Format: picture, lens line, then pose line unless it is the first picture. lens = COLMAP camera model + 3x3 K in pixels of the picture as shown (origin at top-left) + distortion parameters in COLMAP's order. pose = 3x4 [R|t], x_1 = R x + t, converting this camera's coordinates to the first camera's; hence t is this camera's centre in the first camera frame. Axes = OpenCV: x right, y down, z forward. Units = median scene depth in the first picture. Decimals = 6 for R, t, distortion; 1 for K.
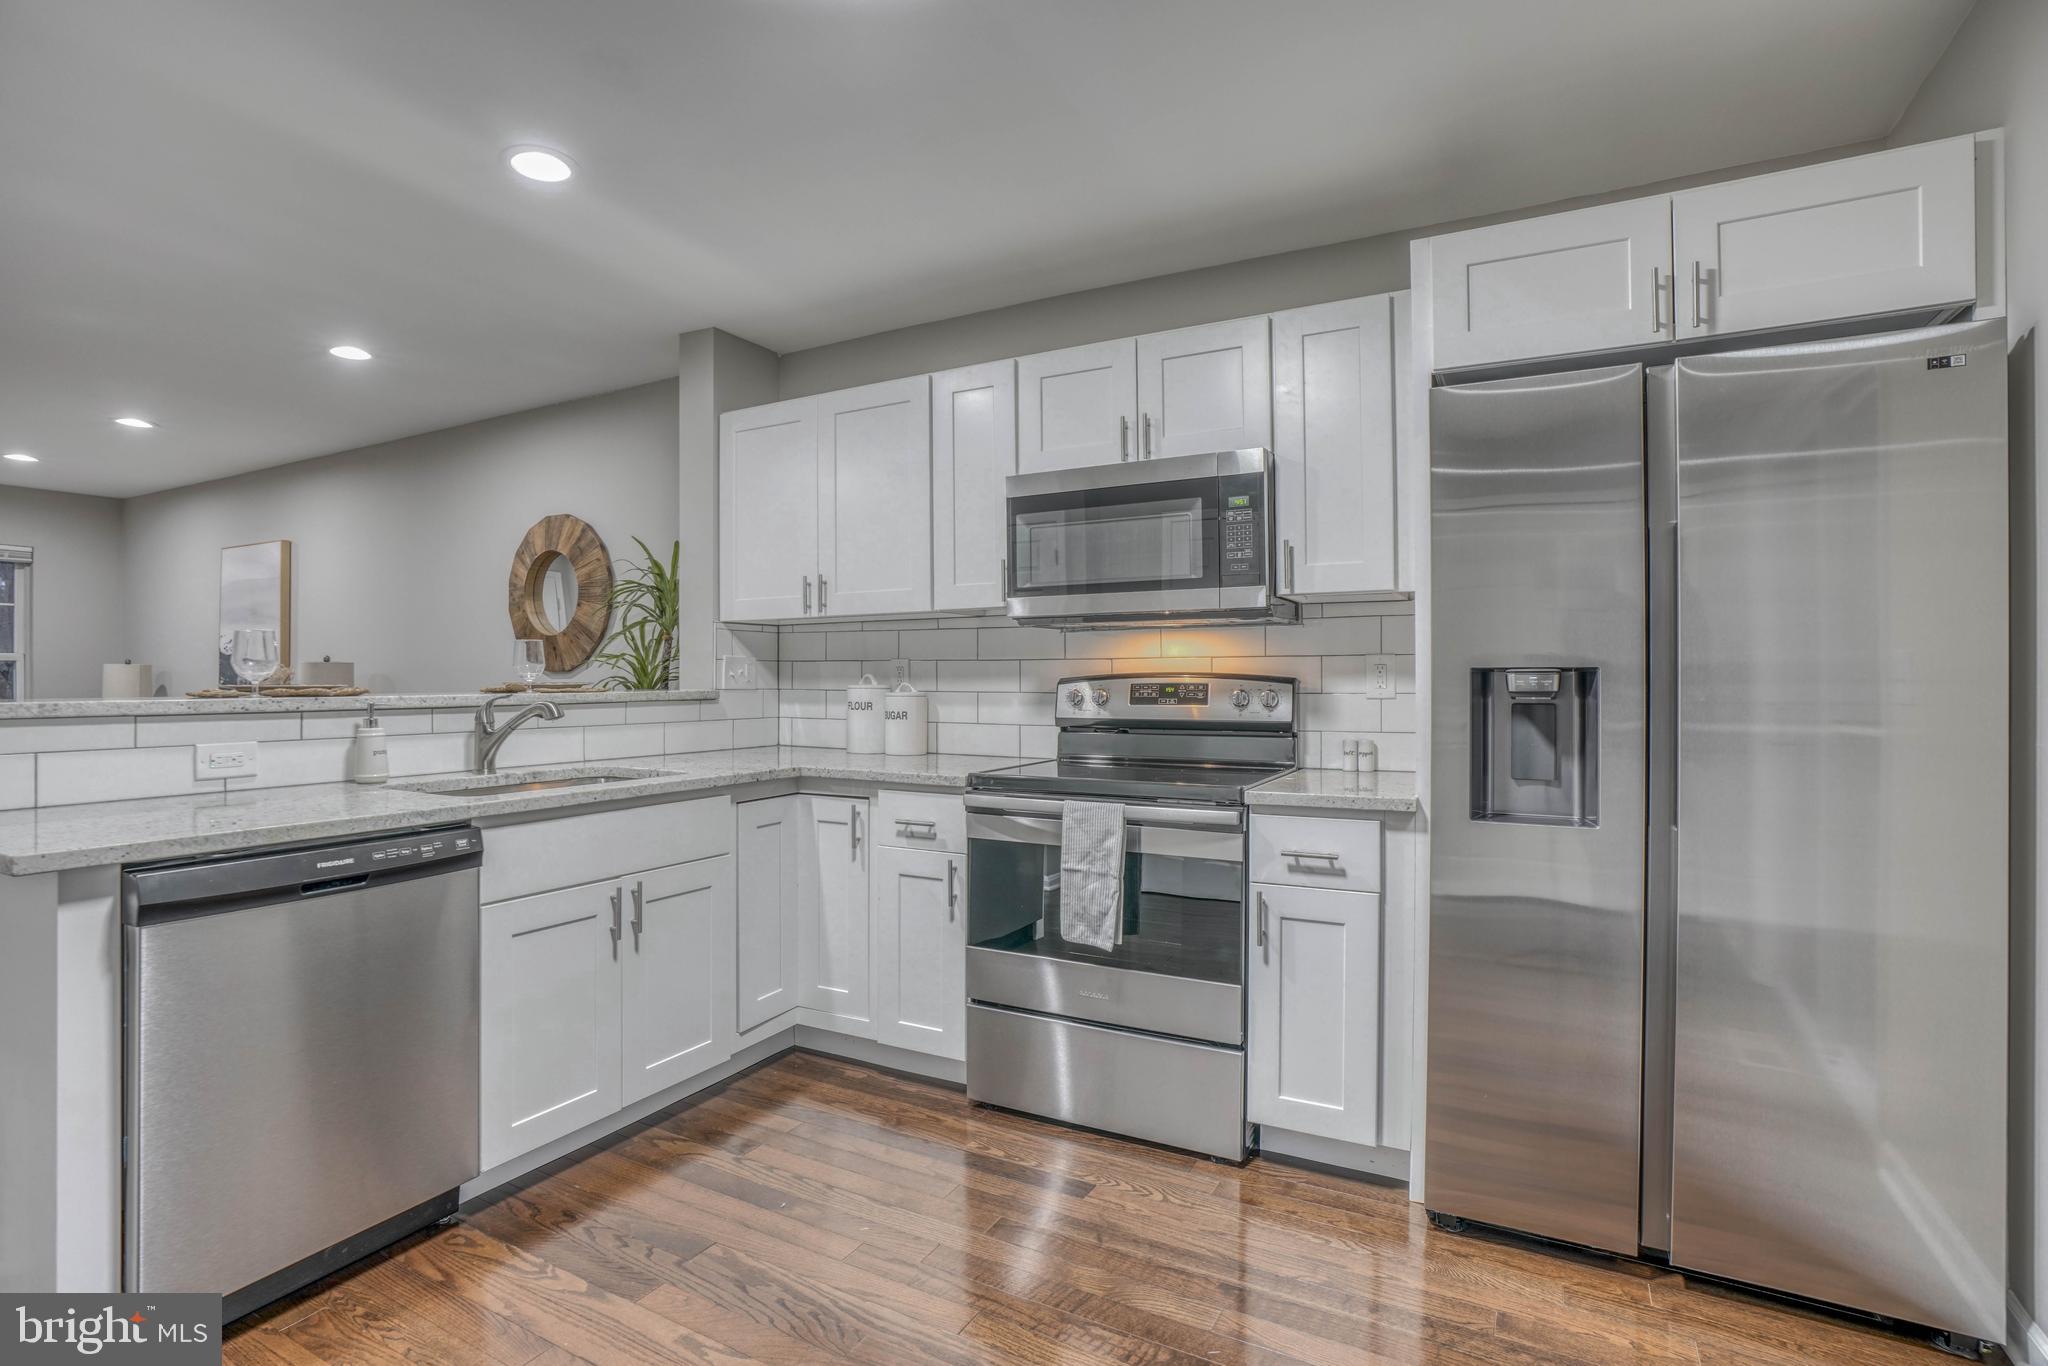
lens RADIAL K [[957.4, 0, 1008.2], [0, 957.4, 692.3], [0, 0, 1]] dist [-0.058730, 0.019165]
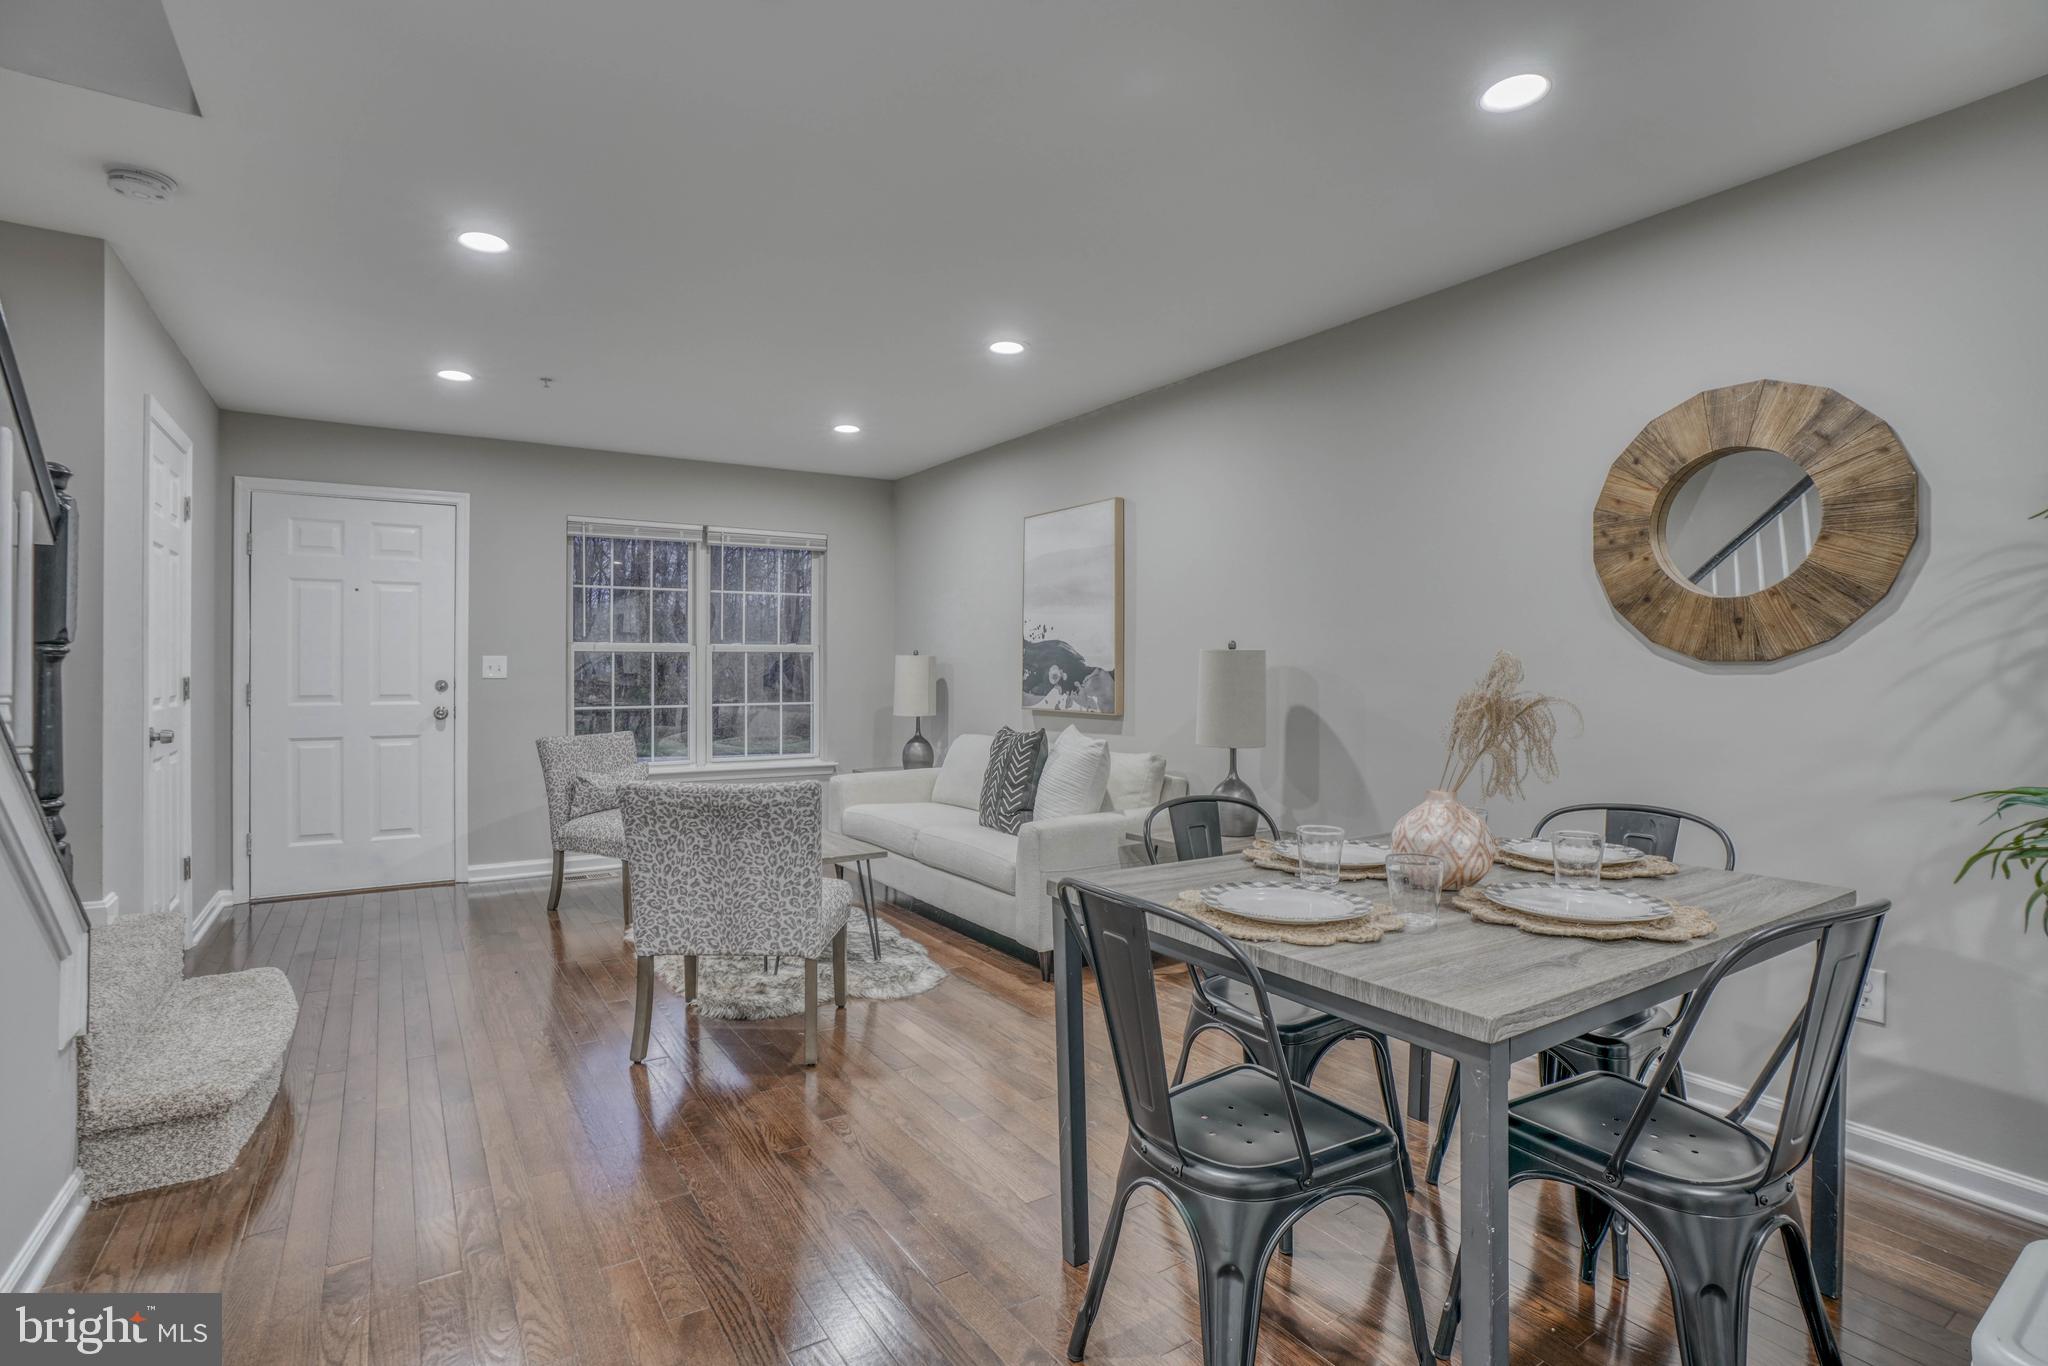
lens RADIAL K [[957.4, 0, 984.0], [0, 957.4, 659.4], [0, 0, 1]] dist [-0.058730, 0.019165]
pose [[0.869747, -0.005072, -0.493472, -1.016025], [-0.007064, 0.999717, -0.022725, -0.014096], [0.493447, 0.023251, 0.869465, 0.515204]]
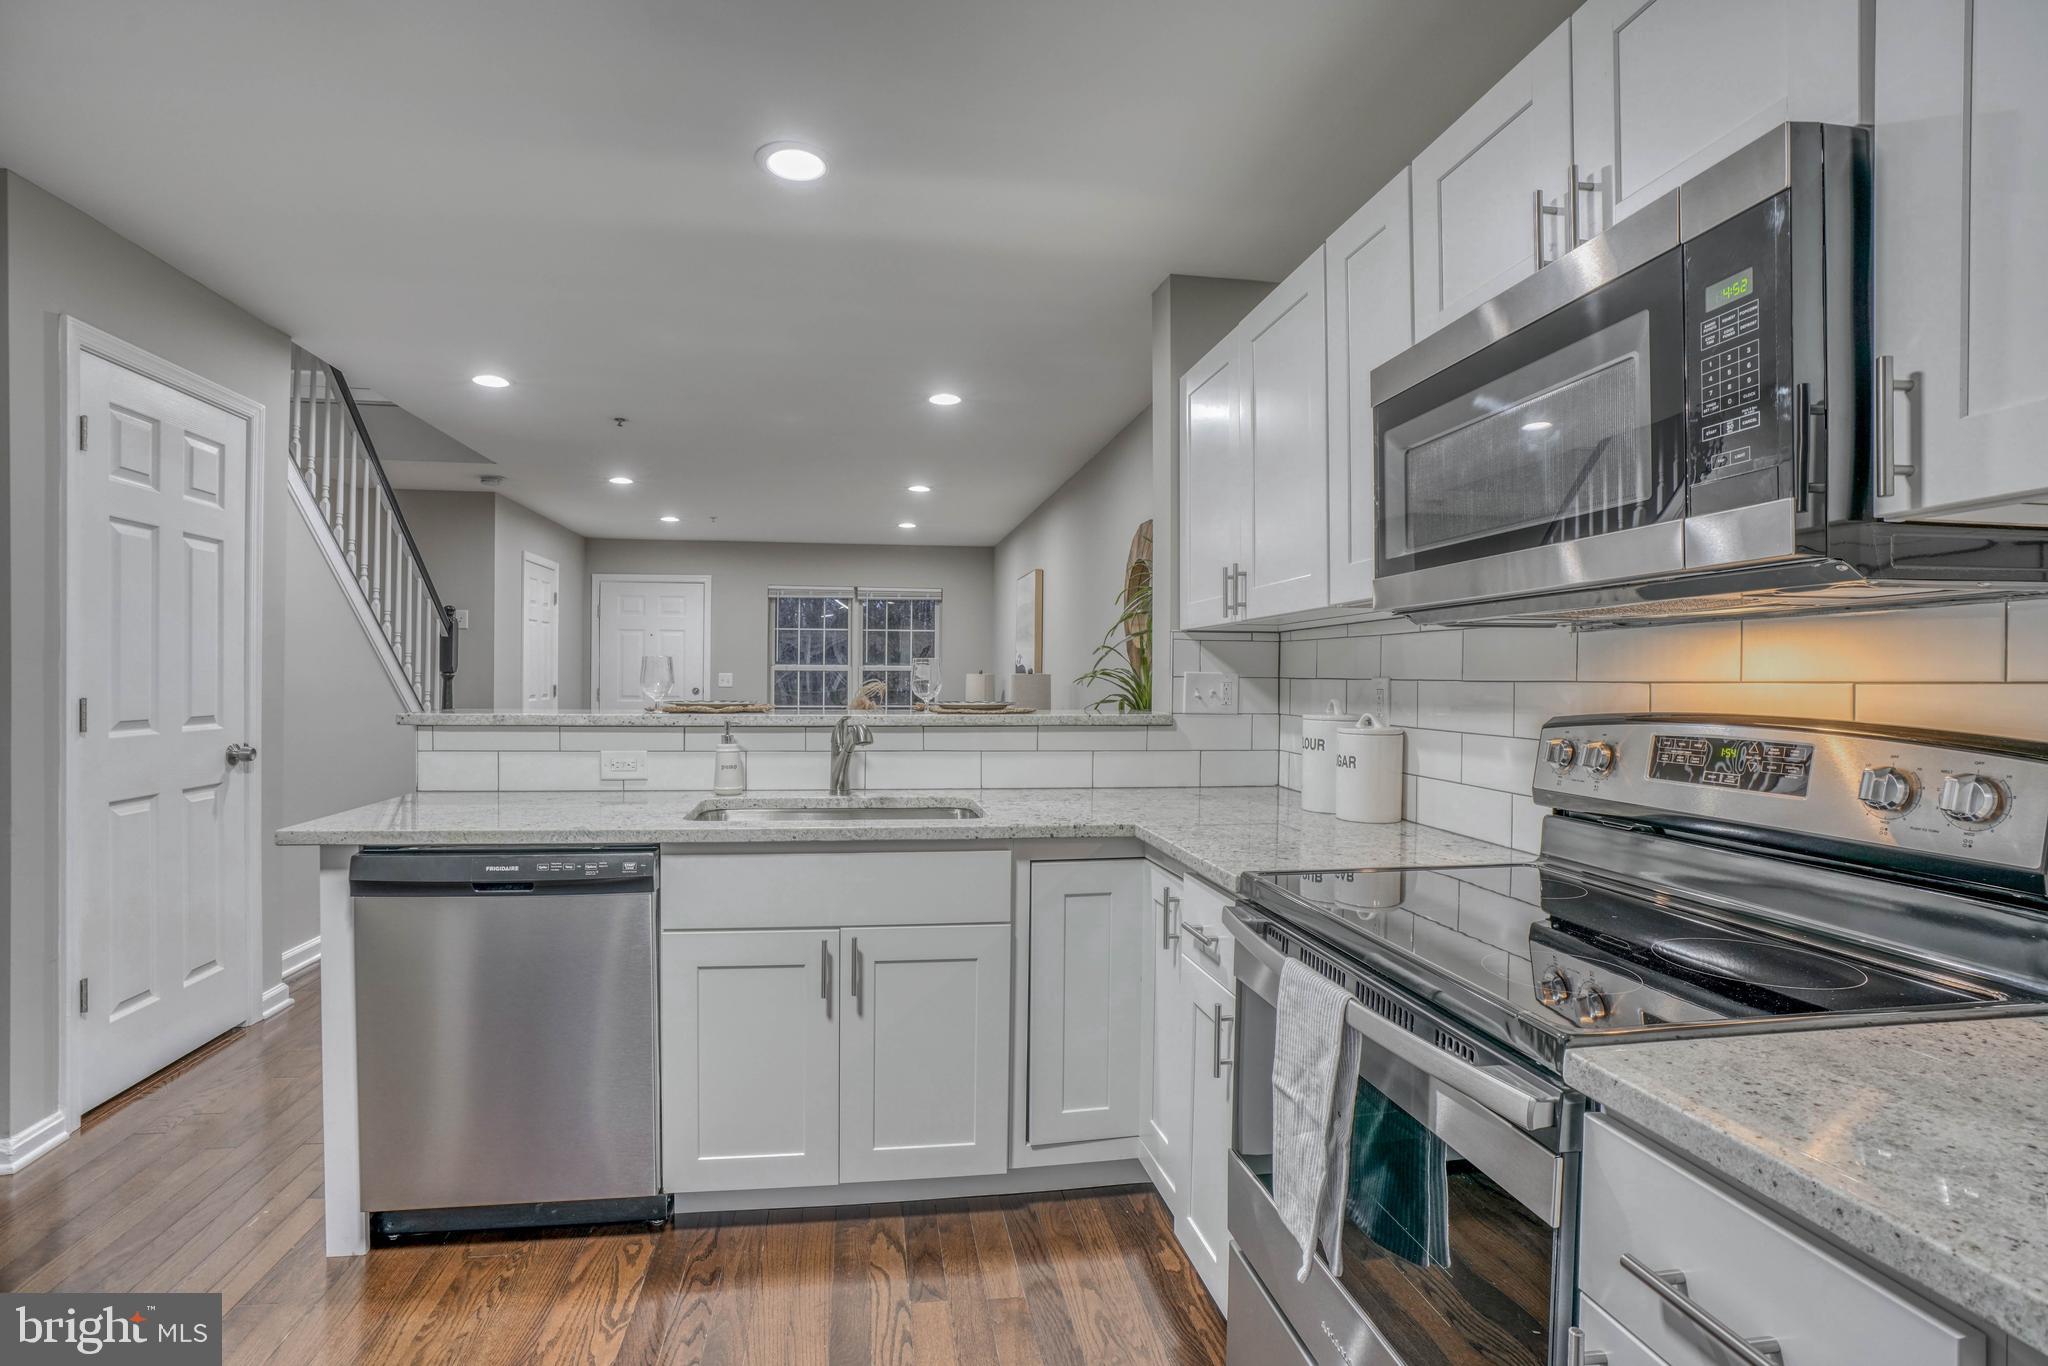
lens RADIAL K [[957.4, 0, 1015.2], [0, 957.4, 683.7], [0, 0, 1]] dist [-0.058730, 0.019165]
pose [[0.601168, 0.010098, -0.799058, 0.370086], [-0.020101, 0.999795, -0.002488, -0.032796], [0.798869, 0.017558, 0.601248, 0.539739]]
